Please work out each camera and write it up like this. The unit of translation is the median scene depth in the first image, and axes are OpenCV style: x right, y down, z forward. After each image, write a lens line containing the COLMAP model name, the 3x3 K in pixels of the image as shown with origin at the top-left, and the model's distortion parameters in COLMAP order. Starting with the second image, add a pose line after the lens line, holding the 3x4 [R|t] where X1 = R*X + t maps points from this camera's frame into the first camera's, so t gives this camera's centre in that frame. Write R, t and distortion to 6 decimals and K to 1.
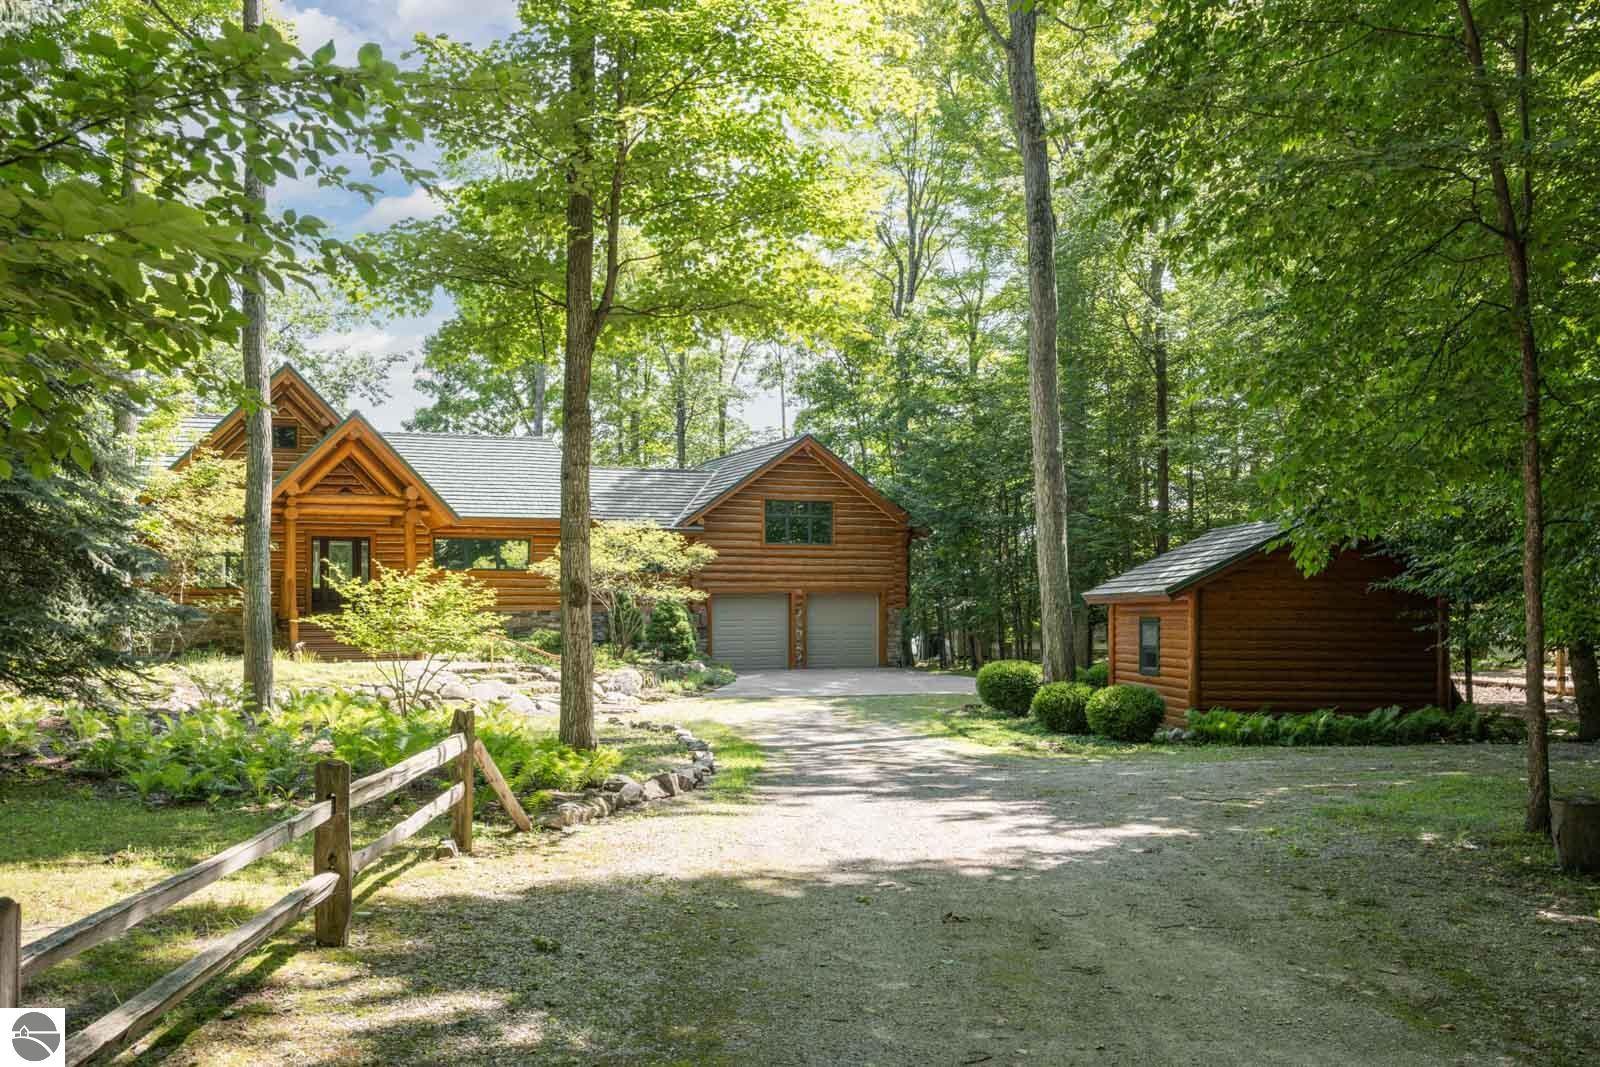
lens RADIAL K [[1378.1, 0, 793.9], [0, 1378.1, 547.9], [0, 0, 1]] dist [-0.096931, -0.002805]
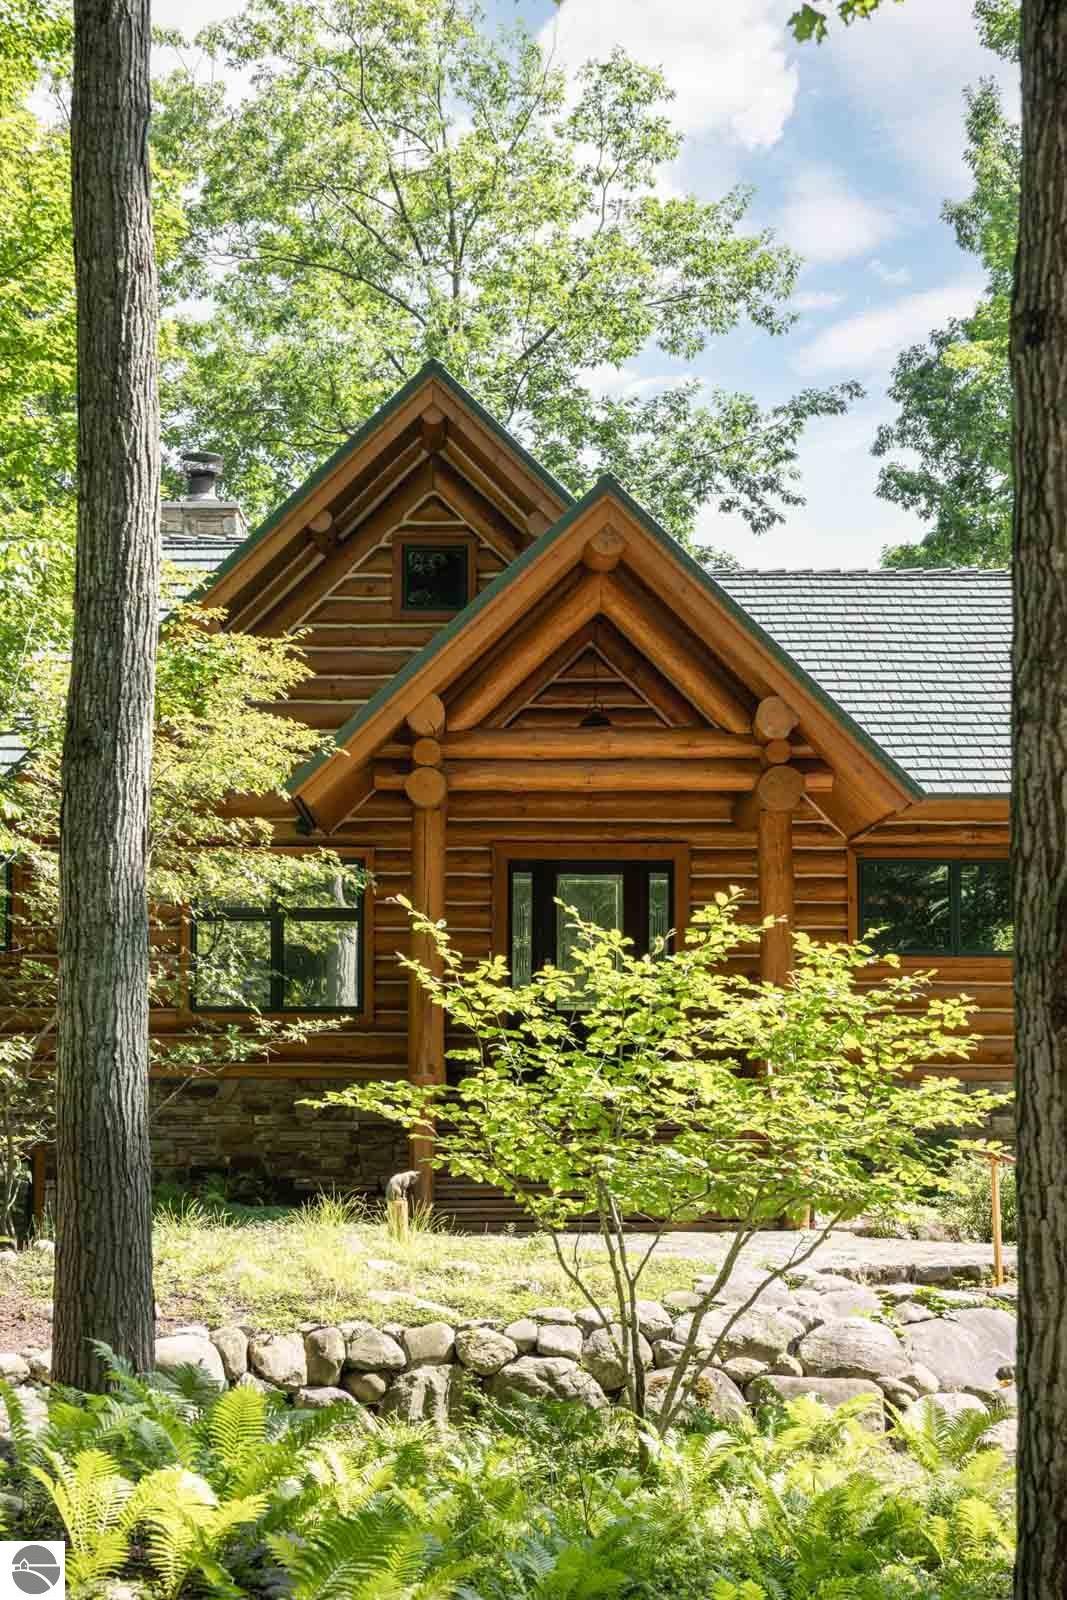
lens RADIAL K [[3233.6, 0, 538.3], [0, 3233.6, 797.2], [0, 0, 1]] dist [-0.004892, 0.000000]
pose [[0.918908, -0.026608, -0.393573, -0.025399], [0.009292, 0.998906, -0.045836, 0.014222], [0.394362, 0.038462, 0.918150, 0.266932]]
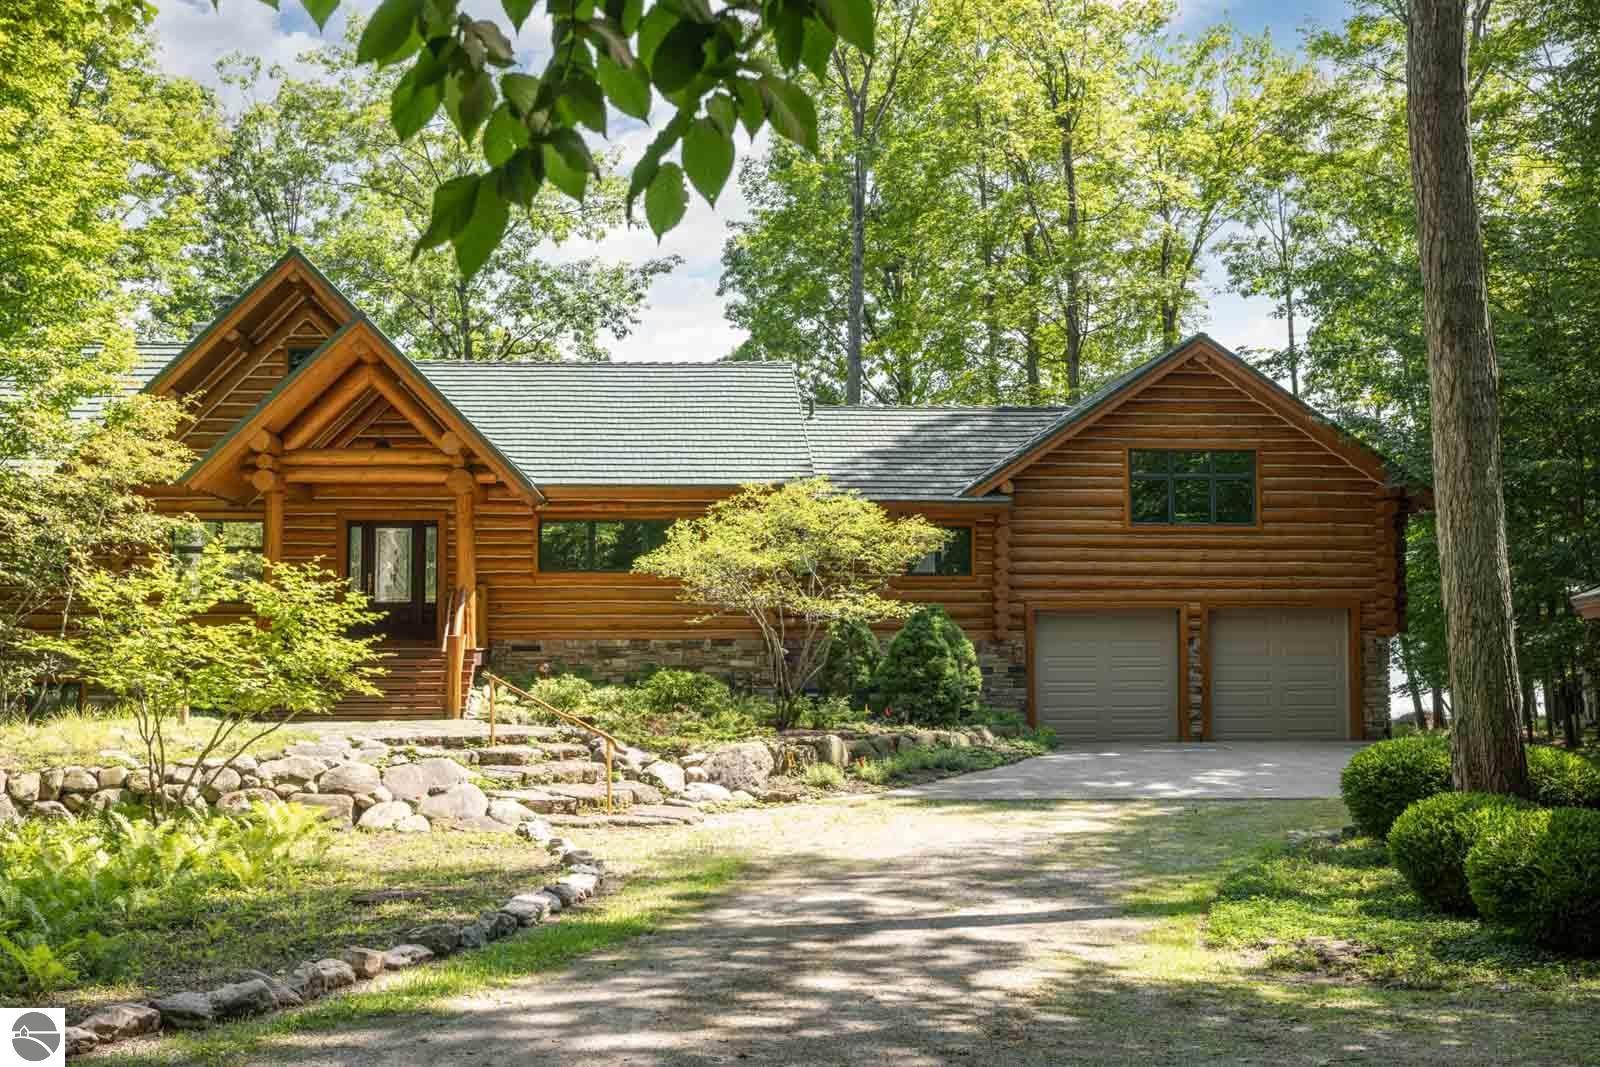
lens RADIAL K [[1828.1, 0, 806.5], [0, 1828.1, 525.6], [0, 0, 1]] dist [-0.013239, 0.000000]
pose [[0.935814, -0.019106, -0.351976, 0.156974], [0.011718, 0.999664, -0.023110, 0.017324], [0.352299, 0.017502, 0.935724, 0.300038]]
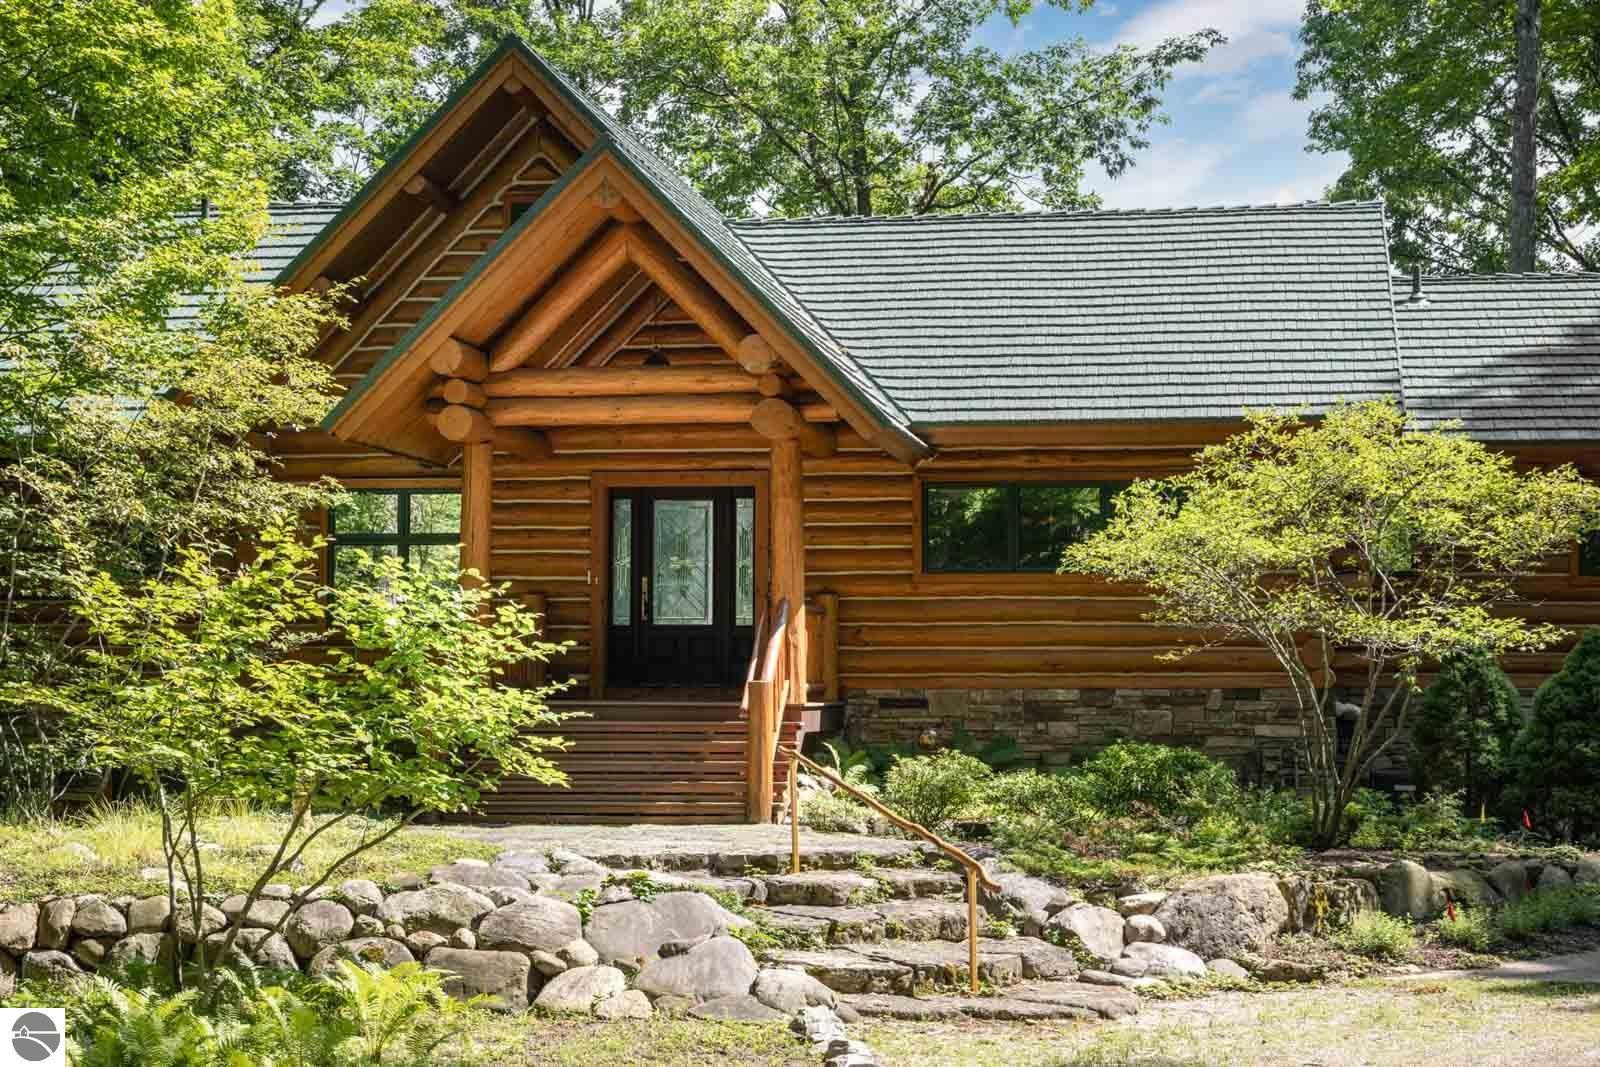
lens RADIAL K [[3031.2, 0, 795.1], [0, 3031.2, 526.3], [0, 0, 1]] dist [-0.035364, 0.000000]
pose [[0.825856, -0.024190, -0.563362, 0.177581], [0.017268, 0.999696, -0.017610, 0.019223], [0.563617, 0.004815, 0.826022, 0.356802]]
